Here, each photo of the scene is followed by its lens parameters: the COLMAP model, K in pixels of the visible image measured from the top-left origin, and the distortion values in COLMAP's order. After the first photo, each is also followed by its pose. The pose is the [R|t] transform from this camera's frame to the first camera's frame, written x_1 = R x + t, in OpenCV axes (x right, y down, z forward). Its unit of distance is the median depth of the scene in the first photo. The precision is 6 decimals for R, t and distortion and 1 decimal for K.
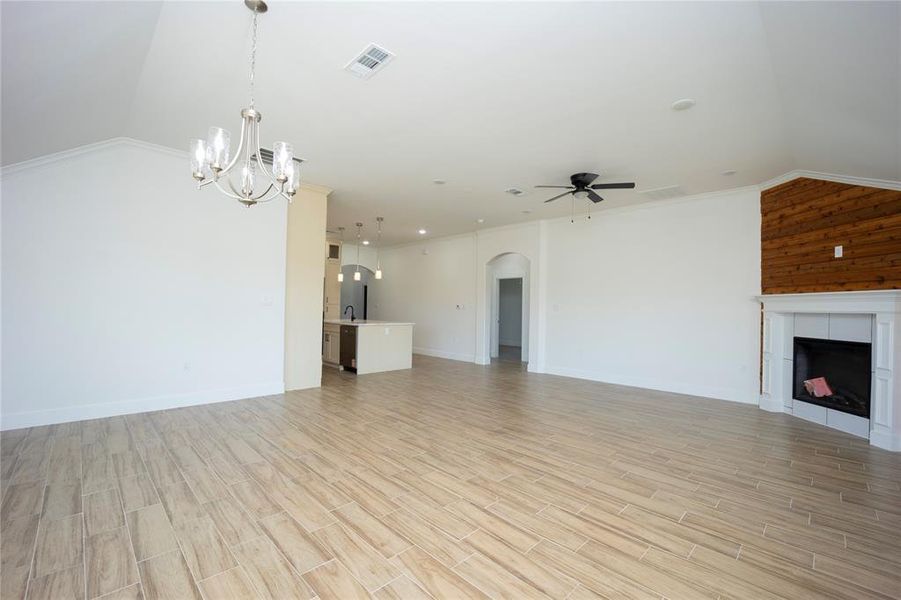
lens RADIAL K [[396.4, 0, 456.6], [0, 396.4, 305.4], [0, 0, 1]] dist [-0.024974, 0.000060]
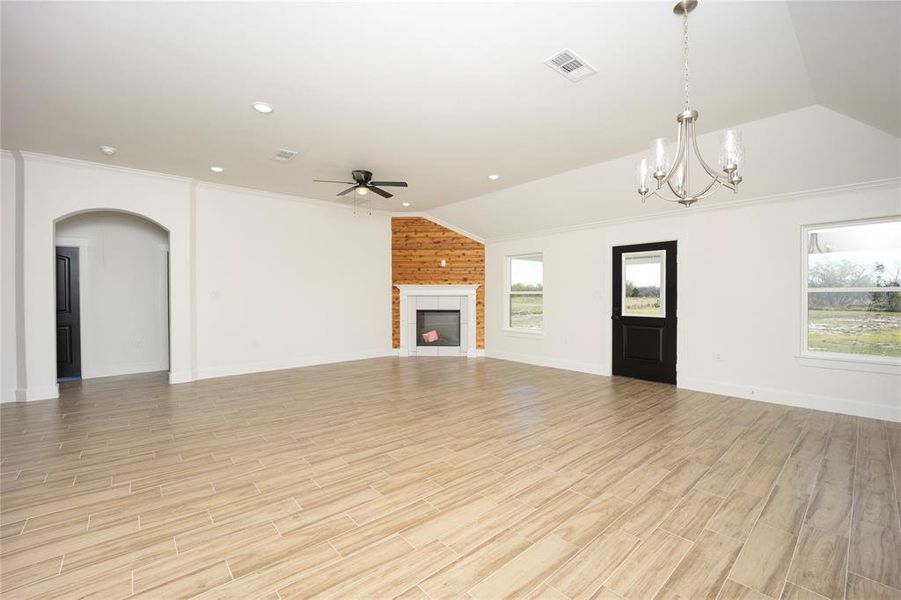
lens RADIAL K [[367.8, 0, 450.5], [0, 367.8, 300.0], [0, 0, 1]] dist [-0.021206, 0.000695]
pose [[0.068991, -0.035386, 0.996989, -0.835897], [-0.003728, 0.999355, 0.035728, -0.023092], [-0.997610, -0.006182, 0.068815, 0.848944]]
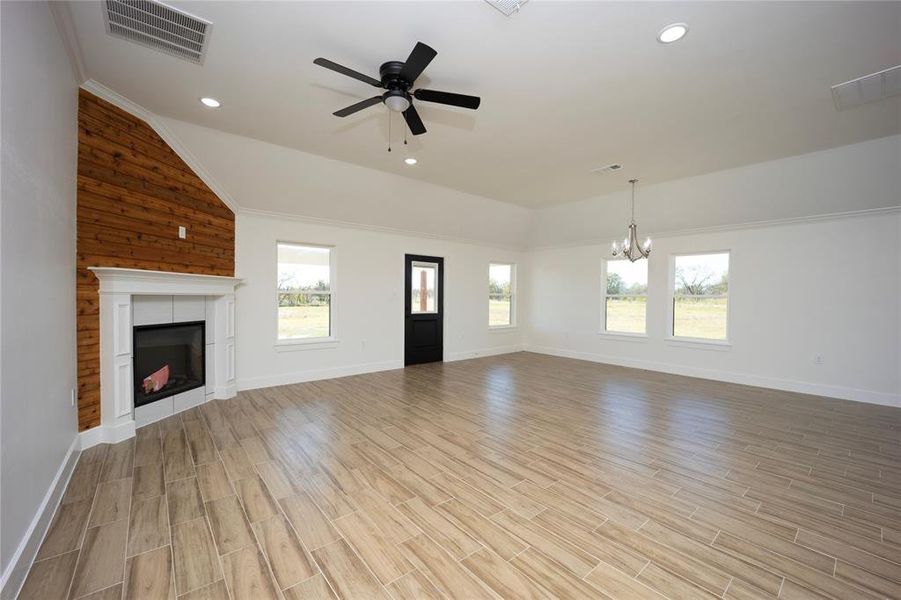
lens RADIAL K [[374.3, 0, 456.0], [0, 374.3, 300.2], [0, 0, 1]] dist [-0.024121, -0.000002]
pose [[-0.996312, -0.029510, 0.080571, 0.213025], [-0.029301, 0.999564, 0.003778, 0.010059], [-0.080648, 0.001403, -0.996742, 1.904710]]
